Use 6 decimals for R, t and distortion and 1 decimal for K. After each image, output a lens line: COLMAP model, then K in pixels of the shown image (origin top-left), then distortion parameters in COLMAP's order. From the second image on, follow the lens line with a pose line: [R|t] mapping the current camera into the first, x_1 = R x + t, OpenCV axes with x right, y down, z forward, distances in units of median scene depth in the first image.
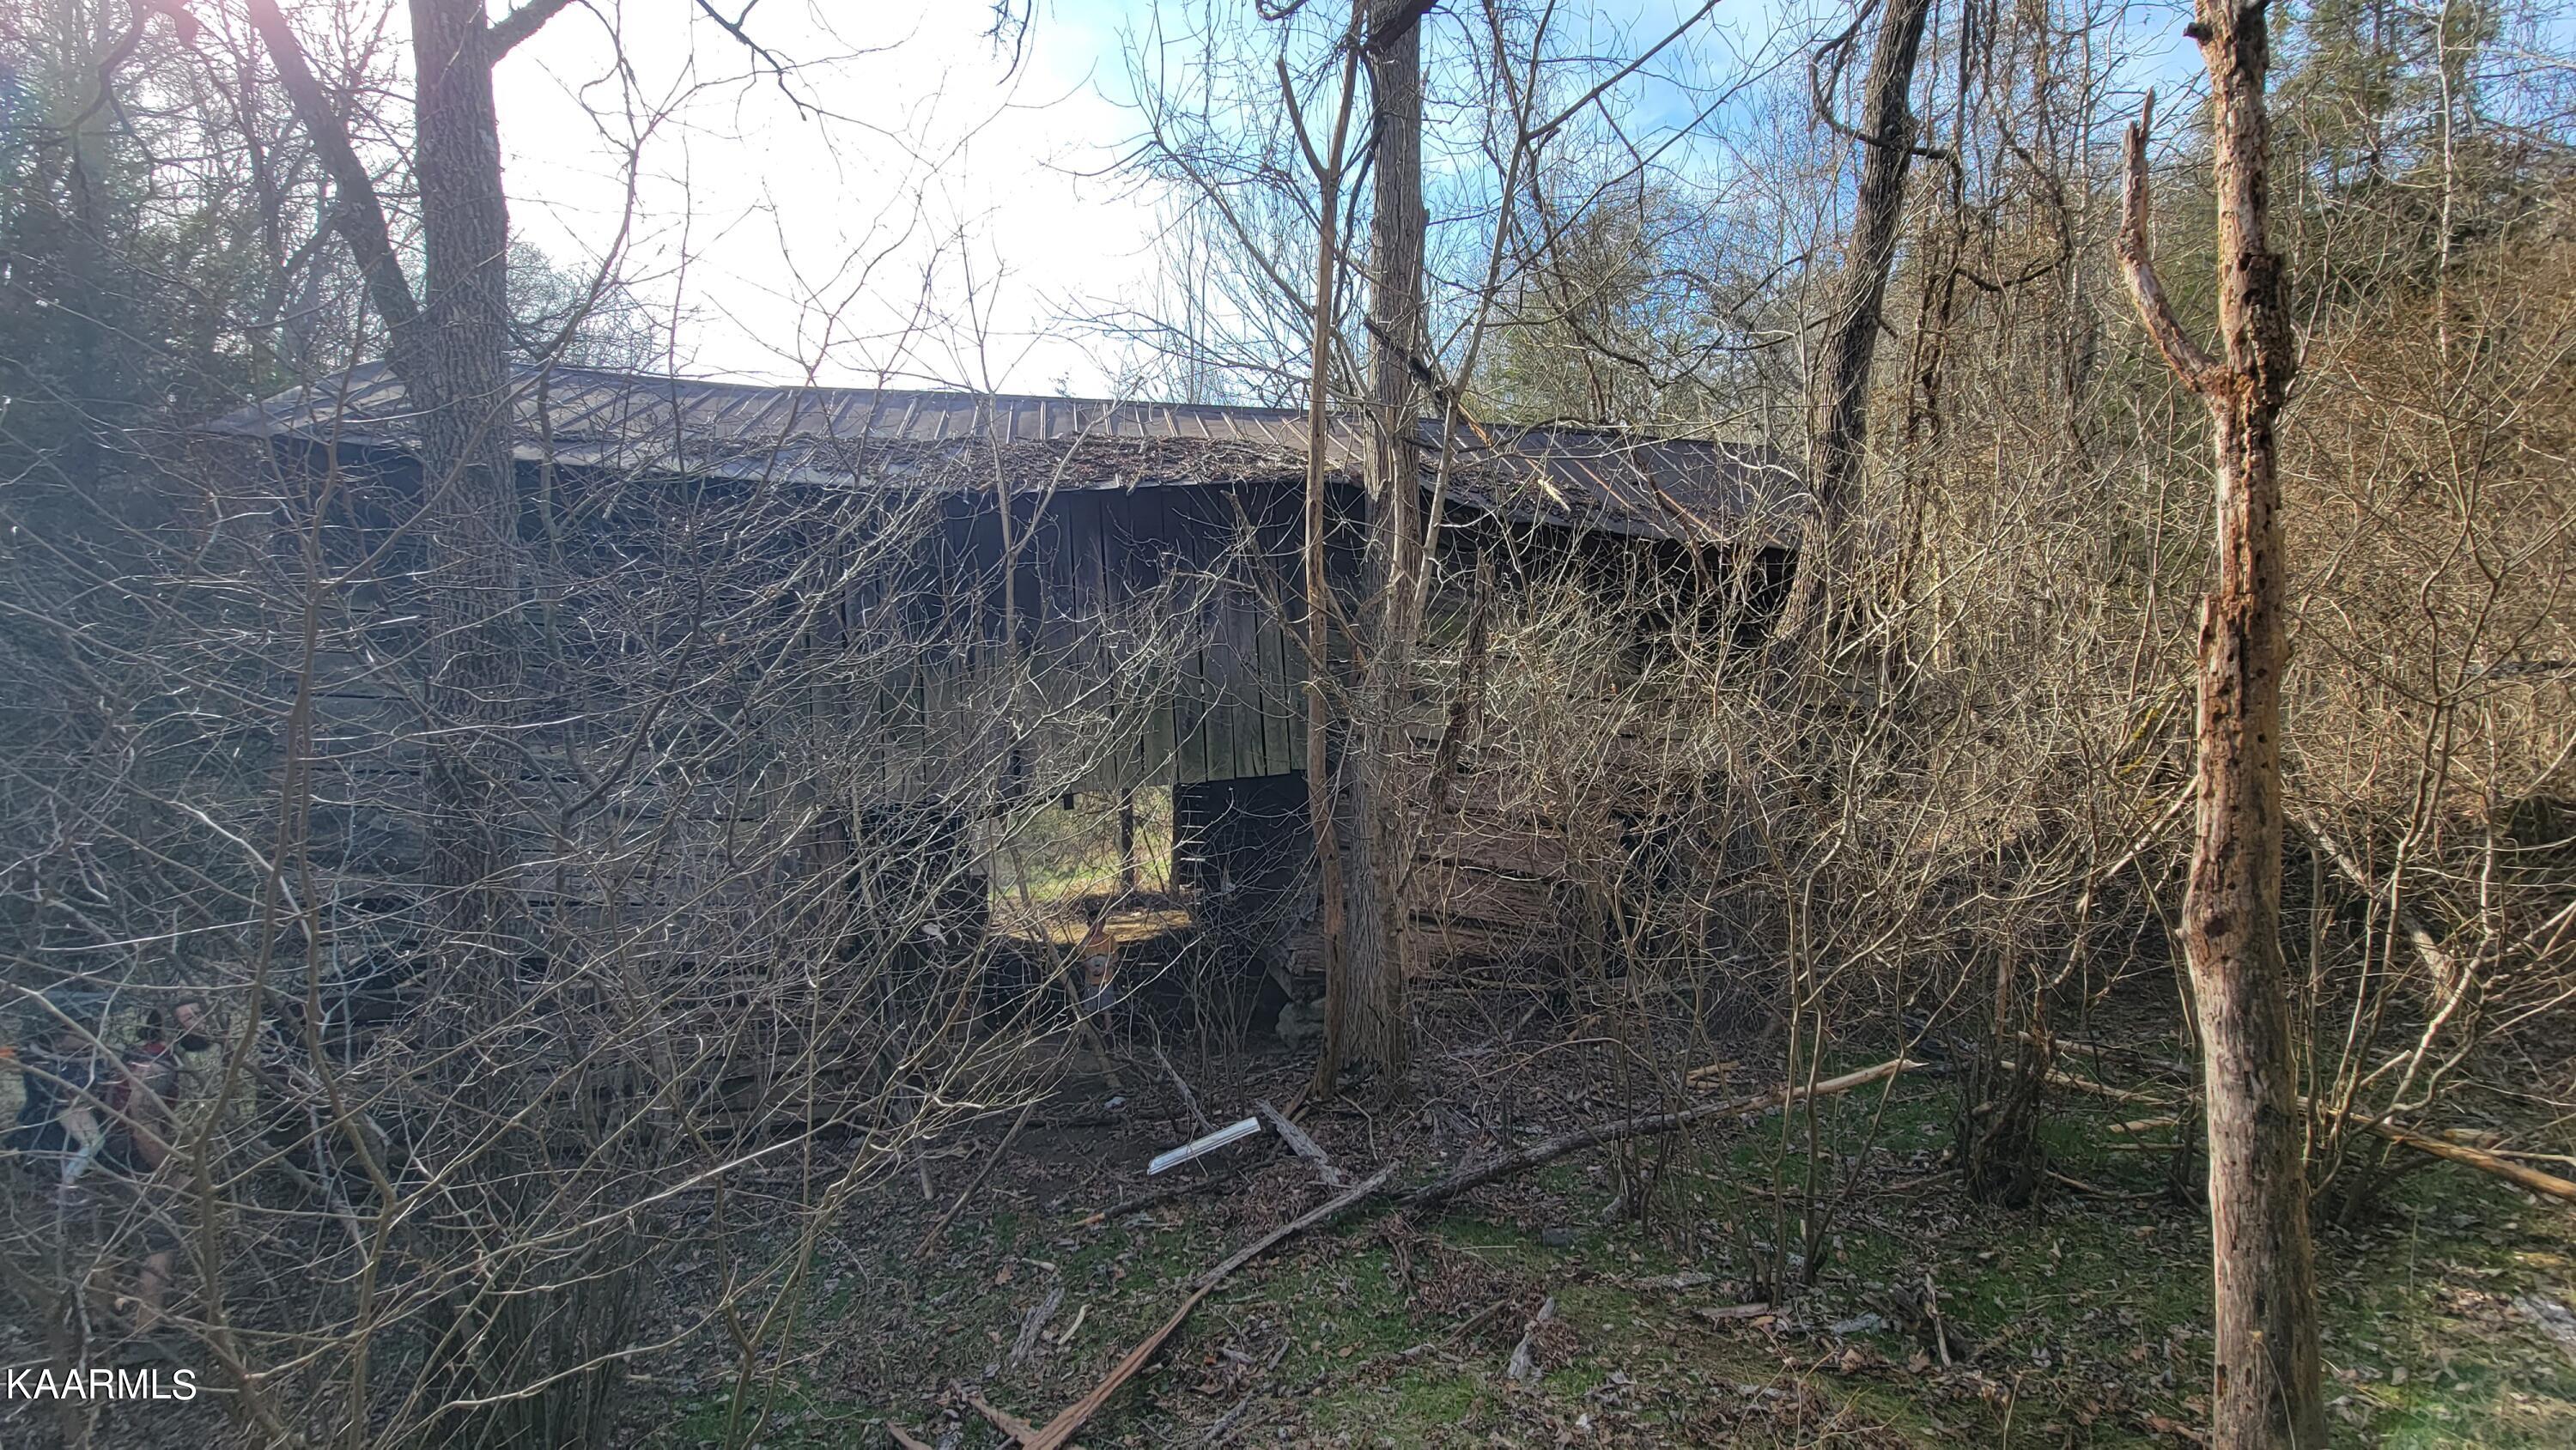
lens RADIAL K [[1024.8, 0, 1284.4], [0, 1024.8, 724.9], [0, 0, 1]] dist [0.000567, -0.000130]
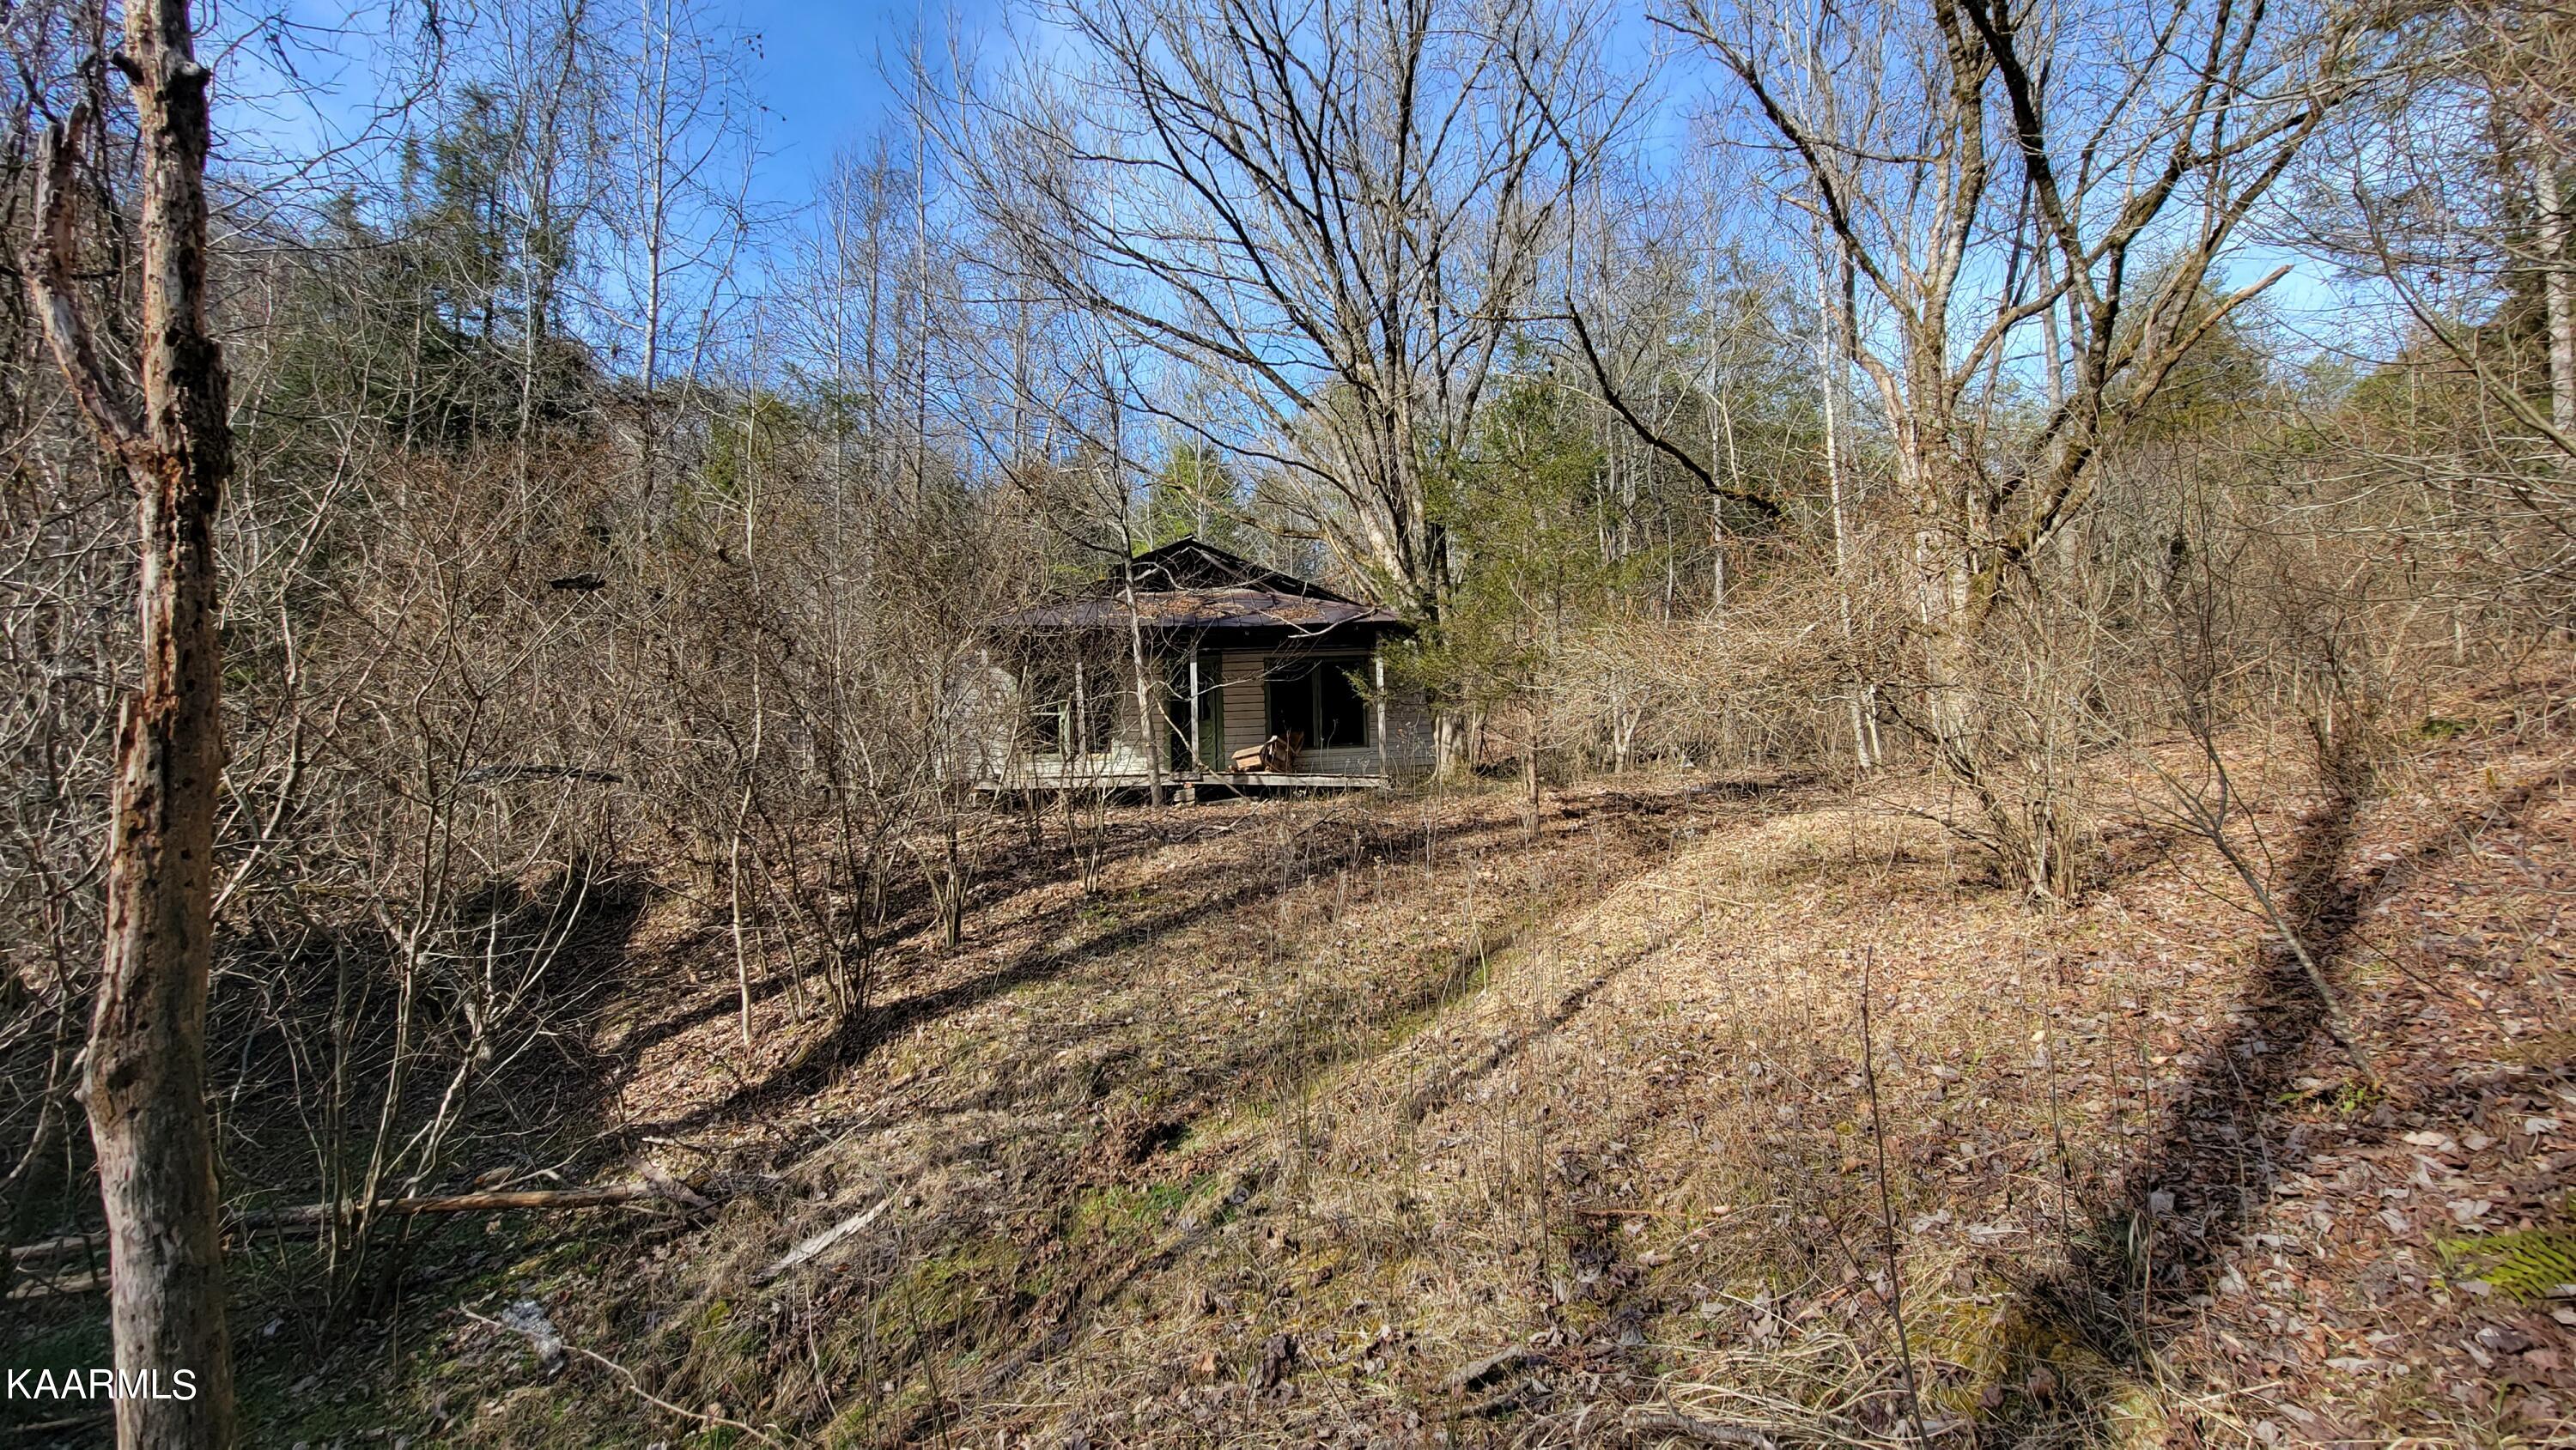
lens RADIAL K [[1024.8, 0, 1283.3], [0, 1024.8, 720.2], [0, 0, 1]] dist [0.000567, -0.000130]
pose [[0.175027, 0.044961, 0.983537, 0.215540], [0.036799, 0.997960, -0.052169, -0.022153], [-0.983876, 0.045324, 0.173015, -0.124462]]
